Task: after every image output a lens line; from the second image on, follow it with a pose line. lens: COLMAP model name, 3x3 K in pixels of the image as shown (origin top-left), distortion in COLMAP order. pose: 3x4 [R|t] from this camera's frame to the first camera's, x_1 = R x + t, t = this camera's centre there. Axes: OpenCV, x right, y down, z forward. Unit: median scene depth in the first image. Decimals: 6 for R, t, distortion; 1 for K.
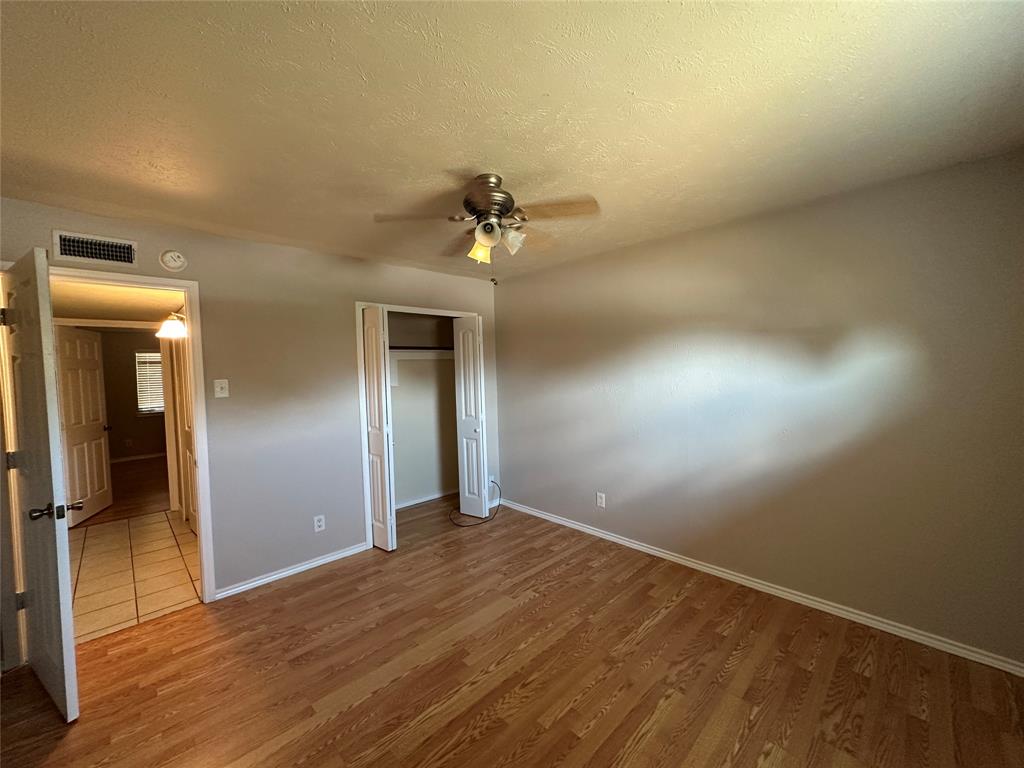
lens RADIAL K [[408.8, 0, 510.7], [0, 408.8, 381.7], [0, 0, 1]] dist [-0.000298, 0.000643]
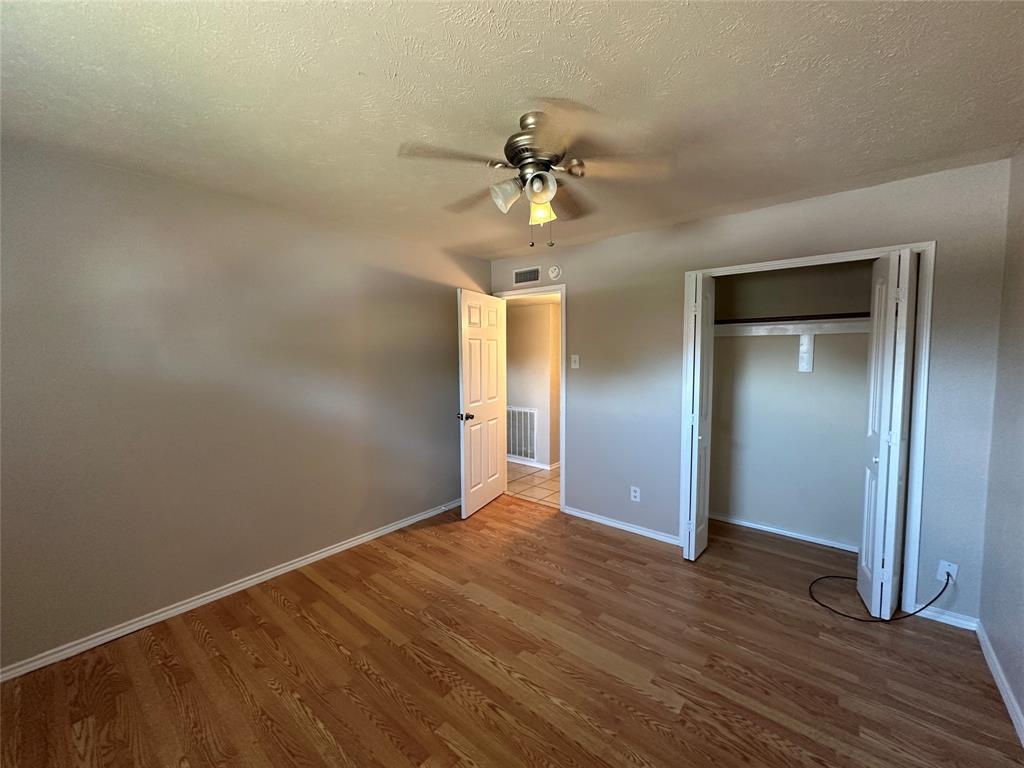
lens RADIAL K [[406.7, 0, 508.0], [0, 406.7, 379.9], [0, 0, 1]] dist [0.000915, 0.000825]
pose [[0.106793, 0.089339, -0.990259, 0.640667], [-0.030838, 0.995774, 0.086511, -0.034989], [0.993803, 0.021299, 0.109097, 0.691560]]
